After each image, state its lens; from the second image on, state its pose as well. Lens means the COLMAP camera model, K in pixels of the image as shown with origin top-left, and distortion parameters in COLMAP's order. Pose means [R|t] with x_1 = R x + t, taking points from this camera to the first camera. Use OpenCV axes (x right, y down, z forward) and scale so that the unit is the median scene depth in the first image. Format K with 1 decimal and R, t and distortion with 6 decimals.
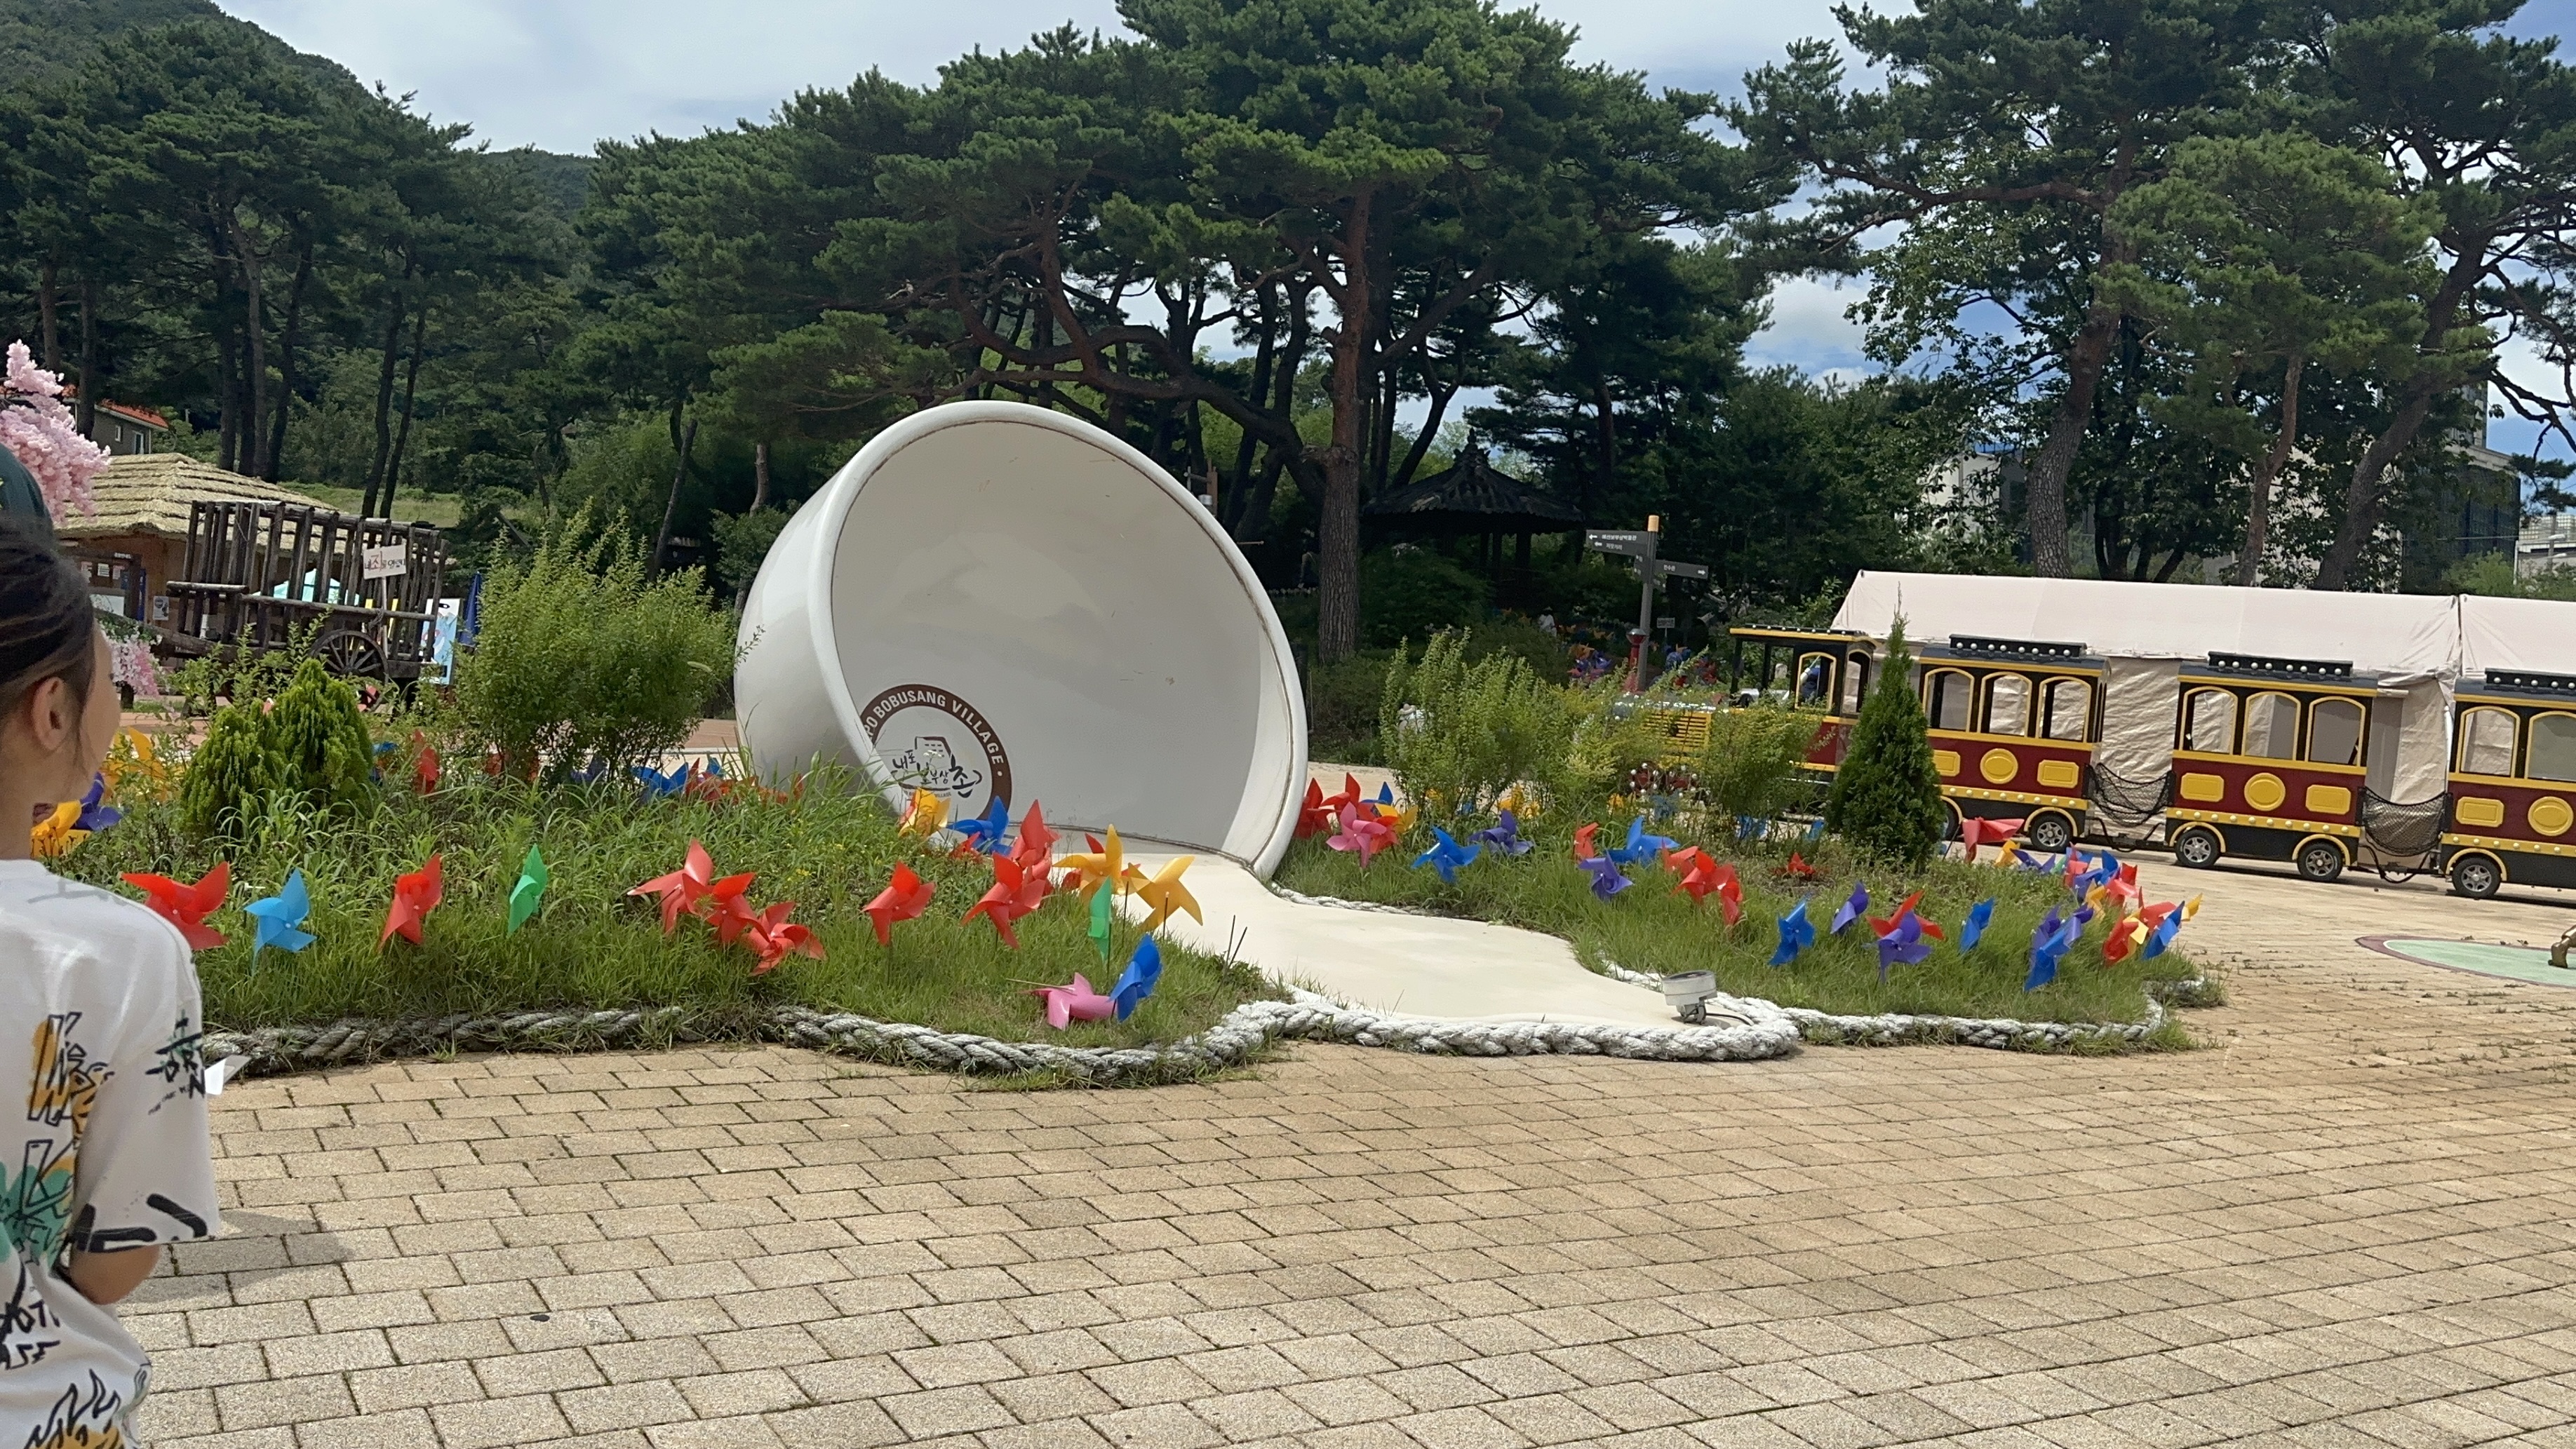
lens RADIAL K [[2071.3, 0, 1288.0], [0, 2071.3, 724.5], [0, 0, 1]] dist [0.005462, -0.007200]
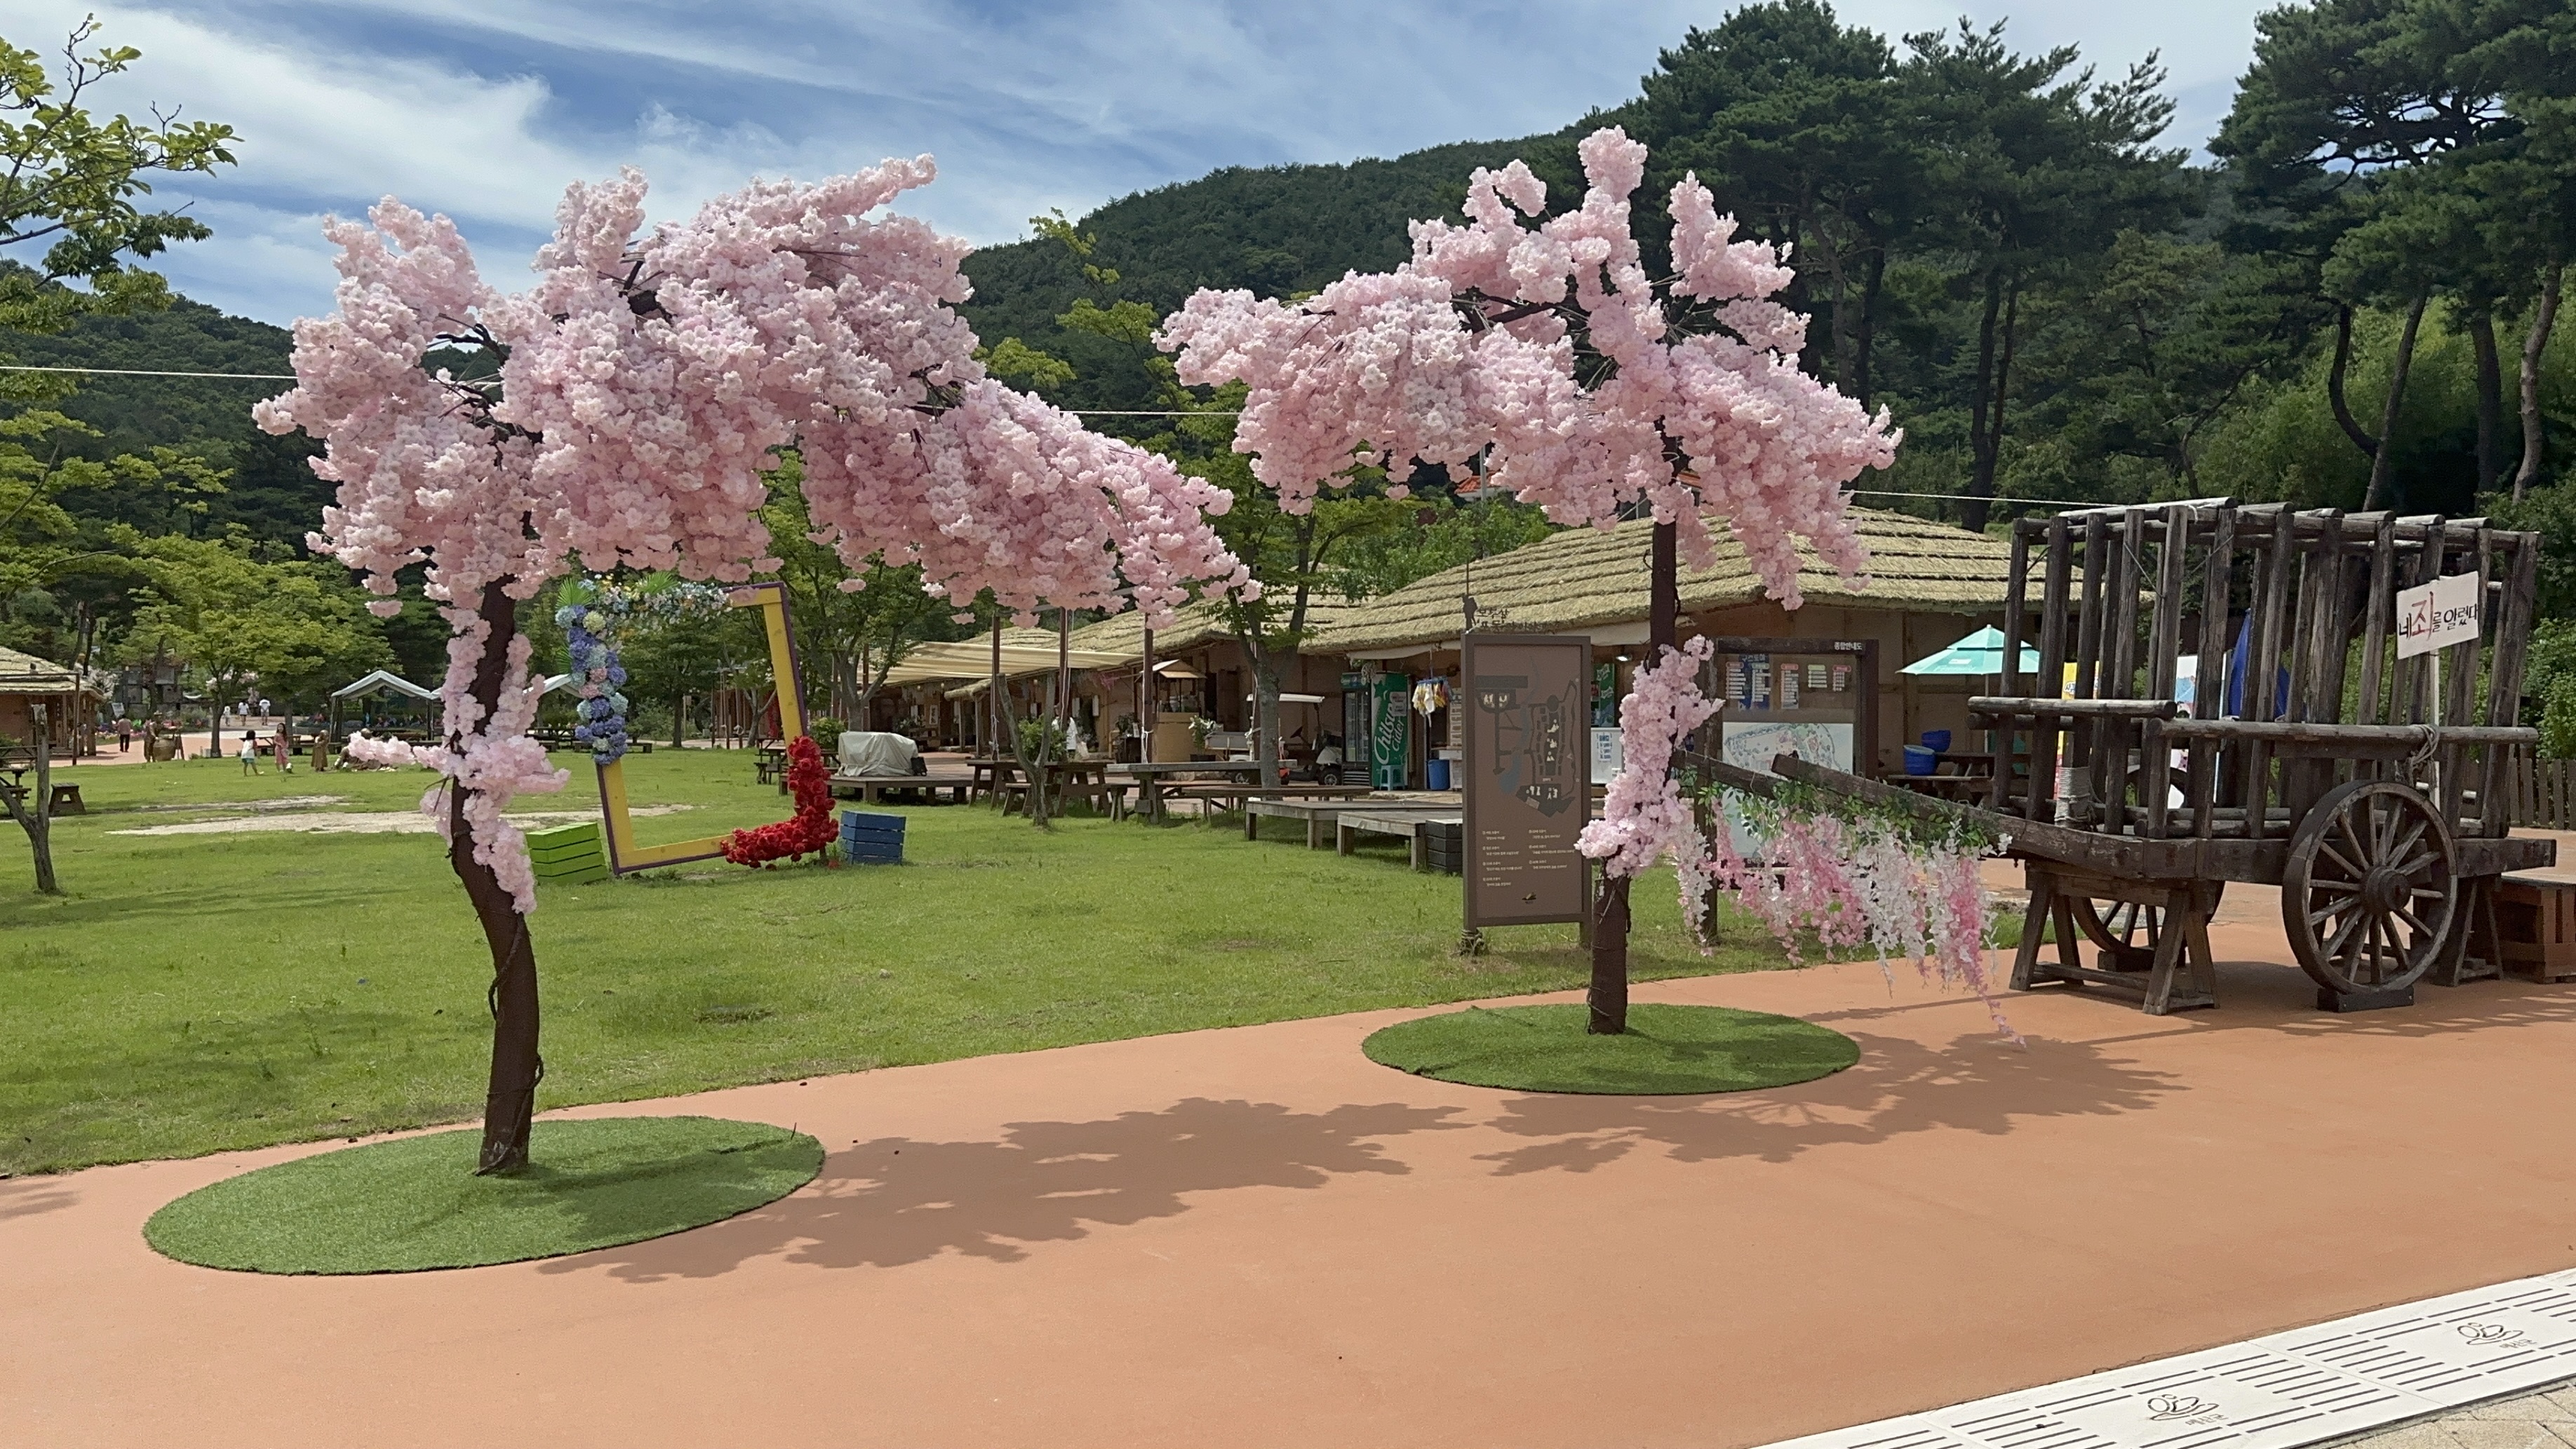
lens RADIAL K [[2071.3, 0, 1288.0], [0, 2071.3, 724.5], [0, 0, 1]] dist [0.005462, -0.007200]
pose [[0.765755, -0.053854, -0.640874, -0.142759], [0.045871, 0.998523, -0.029098, -0.022419], [0.641494, -0.007115, 0.767095, 0.215563]]
